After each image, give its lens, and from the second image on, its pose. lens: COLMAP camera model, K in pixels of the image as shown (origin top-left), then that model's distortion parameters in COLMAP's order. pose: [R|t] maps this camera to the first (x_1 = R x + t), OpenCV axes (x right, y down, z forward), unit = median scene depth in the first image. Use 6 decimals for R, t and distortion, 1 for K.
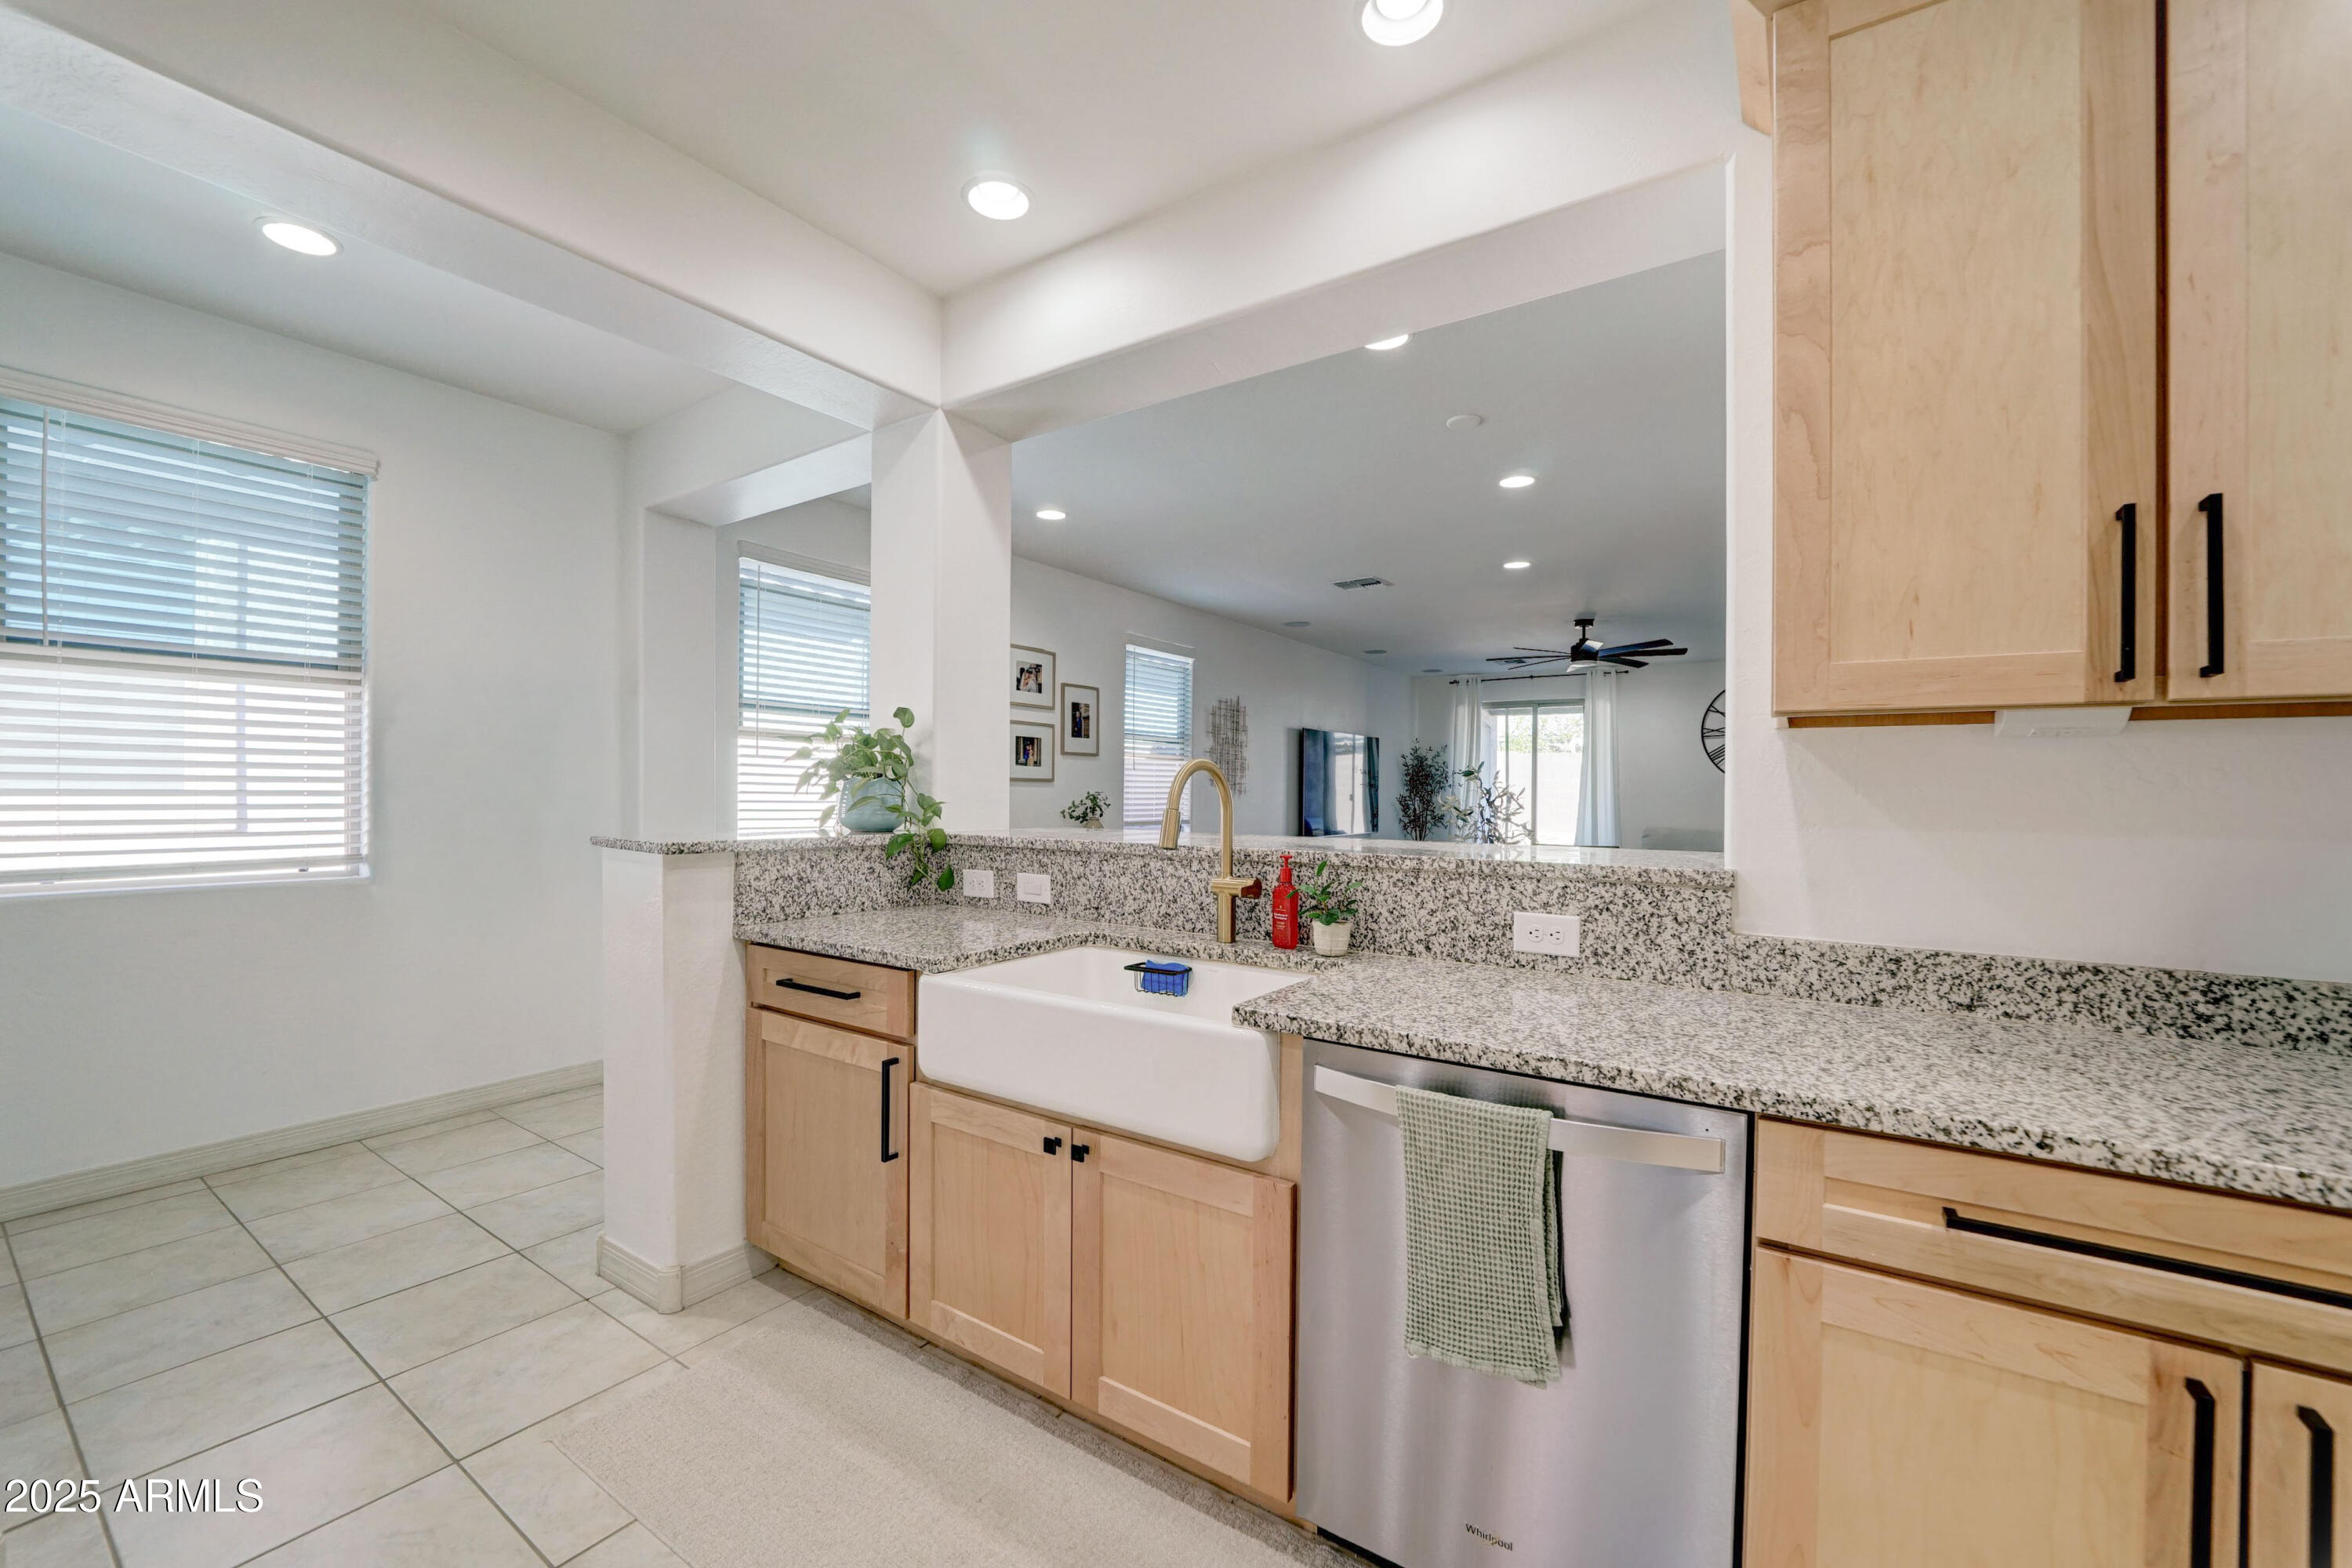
lens RADIAL K [[946.6, 0, 1171.7], [0, 946.6, 797.8], [0, 0, 1]] dist [-0.018509, -0.000232]
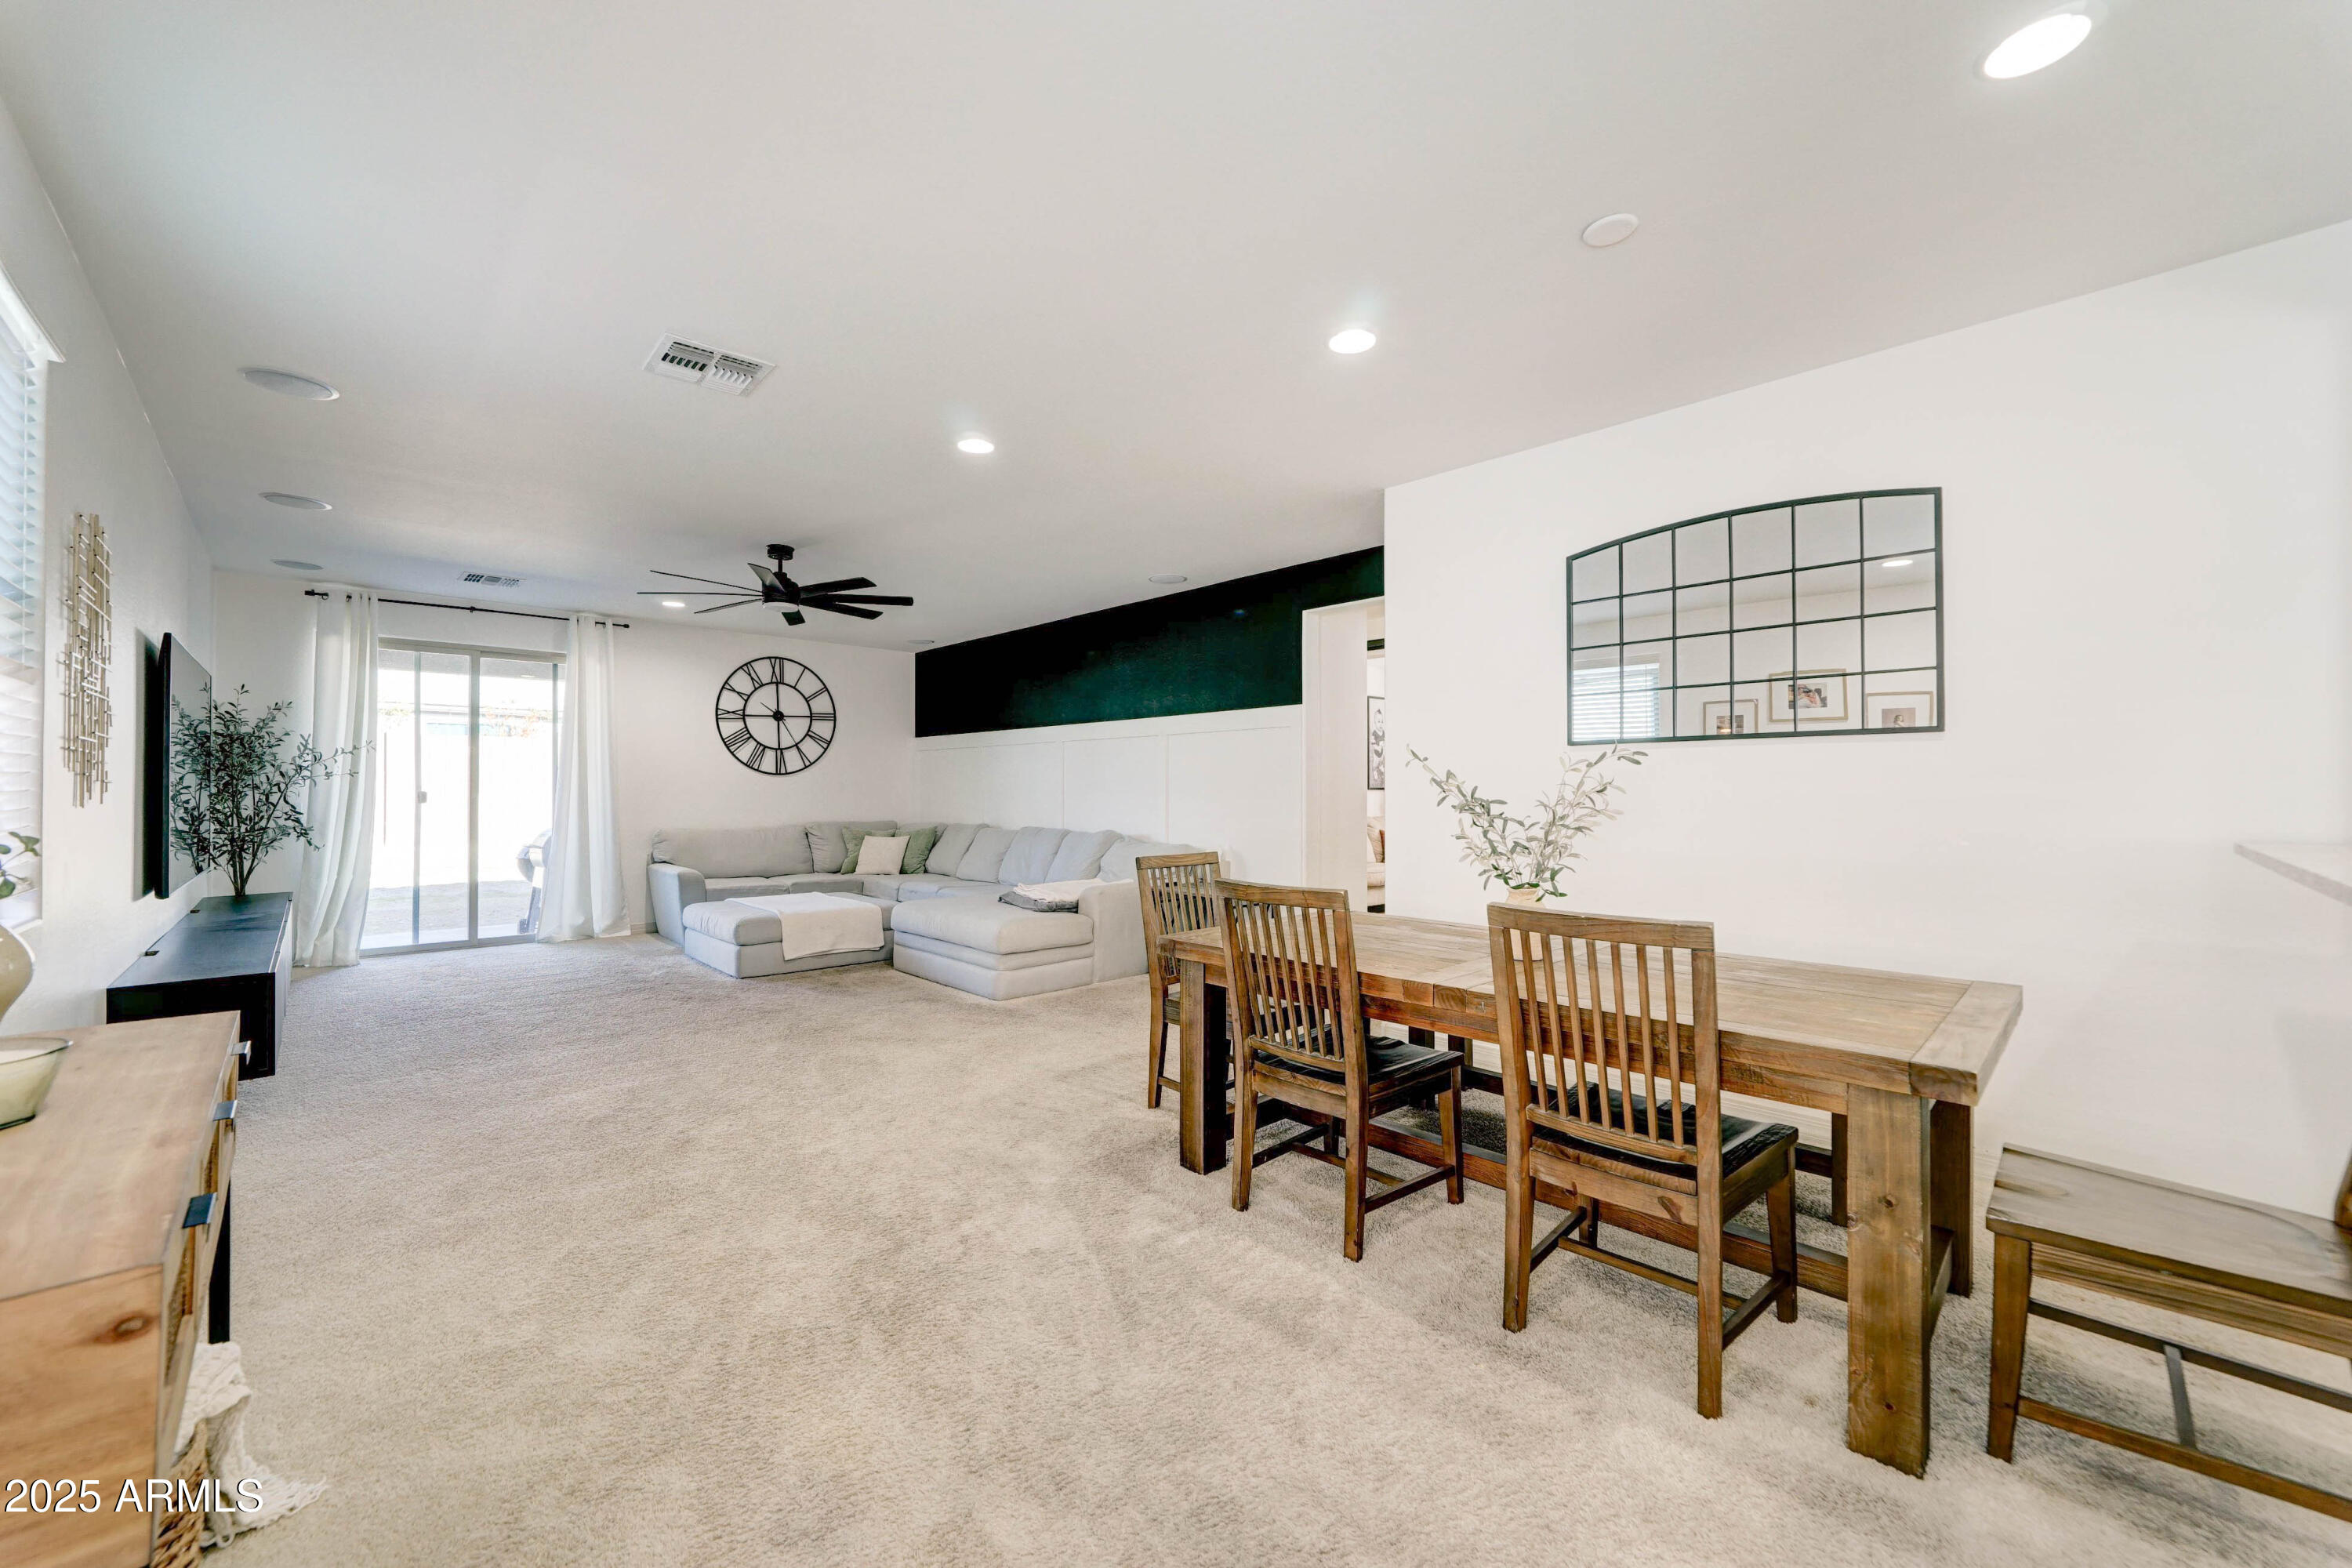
lens RADIAL K [[890.1, 0, 1169.6], [0, 890.1, 783.2], [0, 0, 1]] dist [-0.011918, 0.001105]
pose [[0.203542, -0.003912, 0.979058, -0.641753], [0.009078, 0.999957, 0.002108, -0.020719], [-0.979024, 0.008459, 0.203568, 2.075718]]
